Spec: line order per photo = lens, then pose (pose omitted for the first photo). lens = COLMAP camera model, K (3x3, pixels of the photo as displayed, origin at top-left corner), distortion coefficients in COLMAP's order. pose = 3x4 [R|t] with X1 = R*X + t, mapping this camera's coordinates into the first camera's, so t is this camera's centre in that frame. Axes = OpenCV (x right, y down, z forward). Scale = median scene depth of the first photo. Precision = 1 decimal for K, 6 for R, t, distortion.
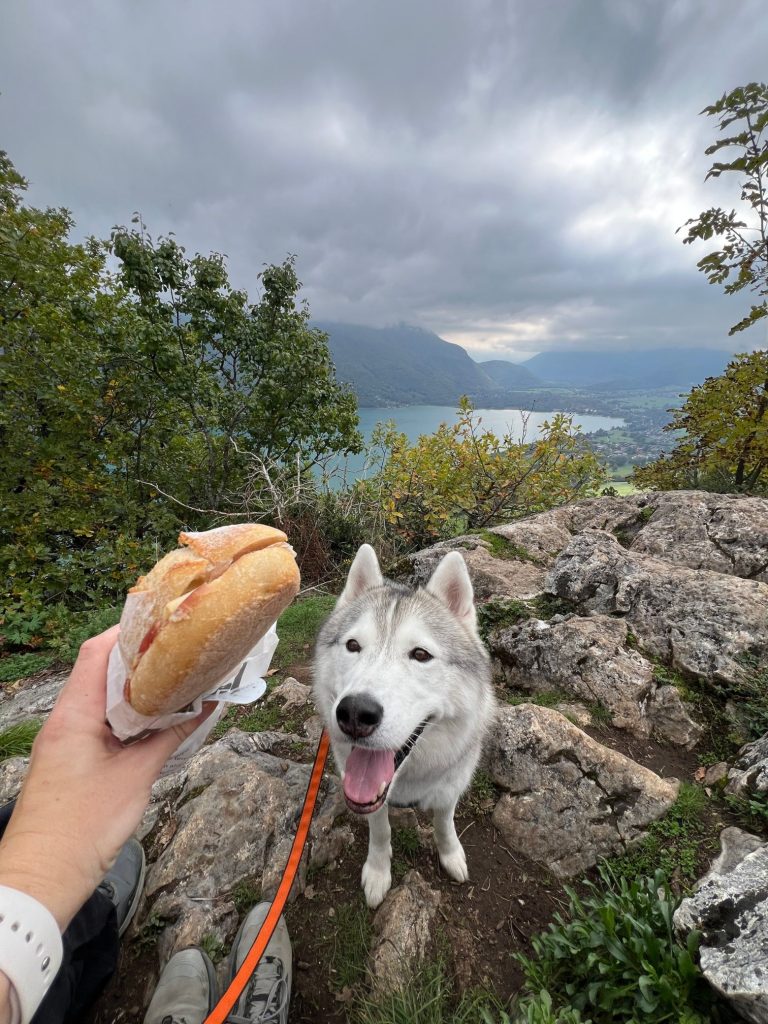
lens RADIAL K [[408.4, 0, 384.0], [0, 408.4, 512.0], [0, 0, 1]] dist [-0.000164, -0.000191]
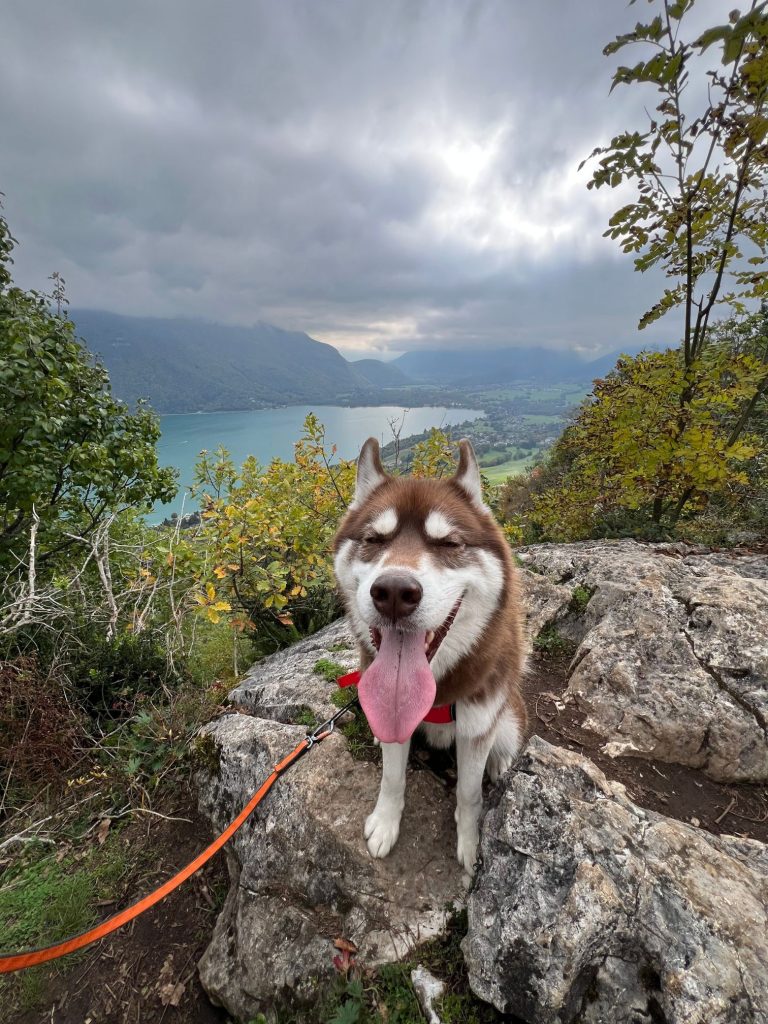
lens RADIAL K [[408.4, 0, 384.0], [0, 408.4, 512.0], [0, 0, 1]] dist [-0.000164, -0.000191]
pose [[0.958277, -0.108909, 0.264281, 0.181053], [0.108645, 0.993957, 0.015664, -0.179429], [-0.264390, 0.013702, 0.964318, 0.449274]]
